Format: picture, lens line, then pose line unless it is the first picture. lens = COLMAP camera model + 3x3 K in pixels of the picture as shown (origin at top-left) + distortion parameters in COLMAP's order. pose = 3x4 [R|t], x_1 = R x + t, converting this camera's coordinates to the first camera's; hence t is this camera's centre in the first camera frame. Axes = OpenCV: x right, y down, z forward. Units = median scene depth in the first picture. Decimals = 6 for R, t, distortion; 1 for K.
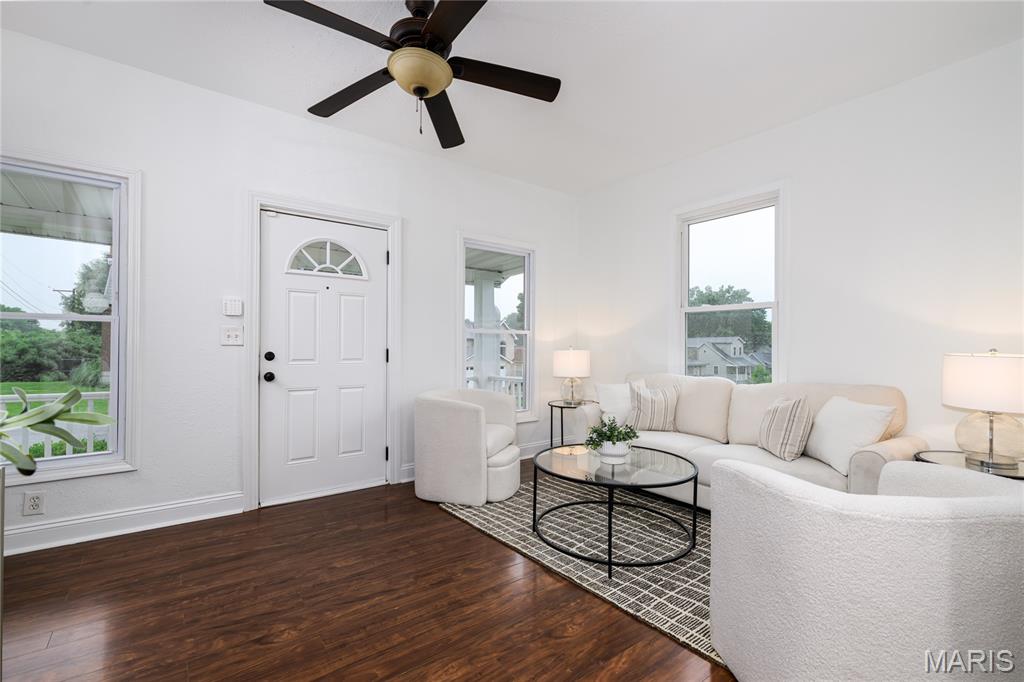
lens RADIAL K [[455.6, 0, 512.0], [0, 455.6, 341.0], [0, 0, 1]] dist [0.000331, 0.000059]
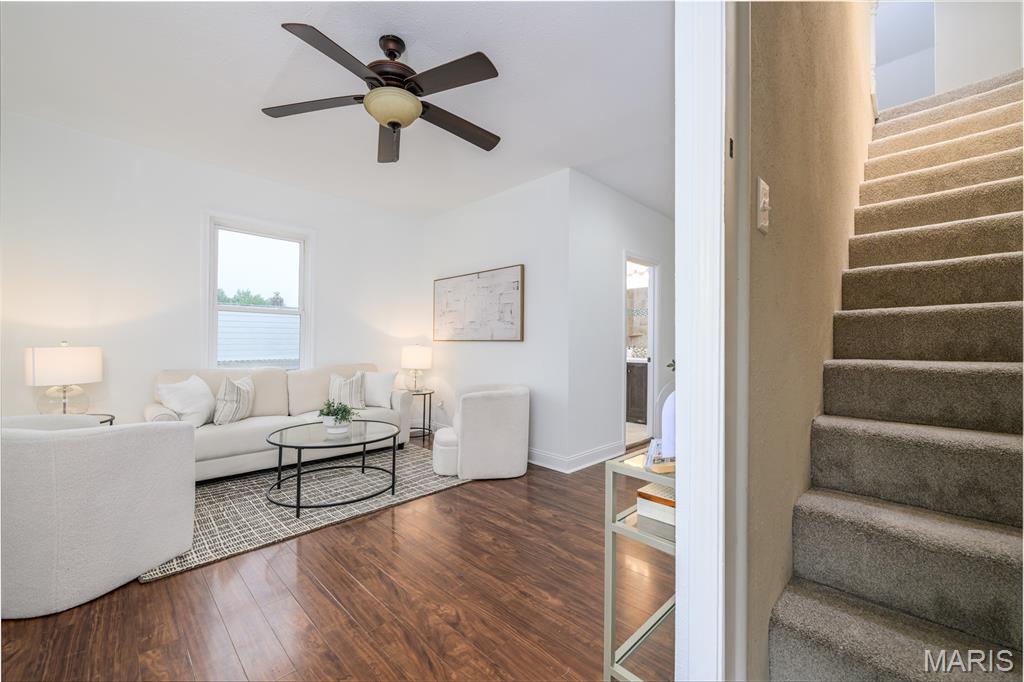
lens RADIAL K [[404.9, 0, 512.0], [0, 404.9, 341.0], [0, 0, 1]] dist [0.000376, 0.000011]
pose [[-0.129981, -0.000508, 0.991516, -0.879121], [-0.019274, 0.999812, -0.002015, -0.002568], [-0.991329, -0.019373, -0.129966, 0.583182]]
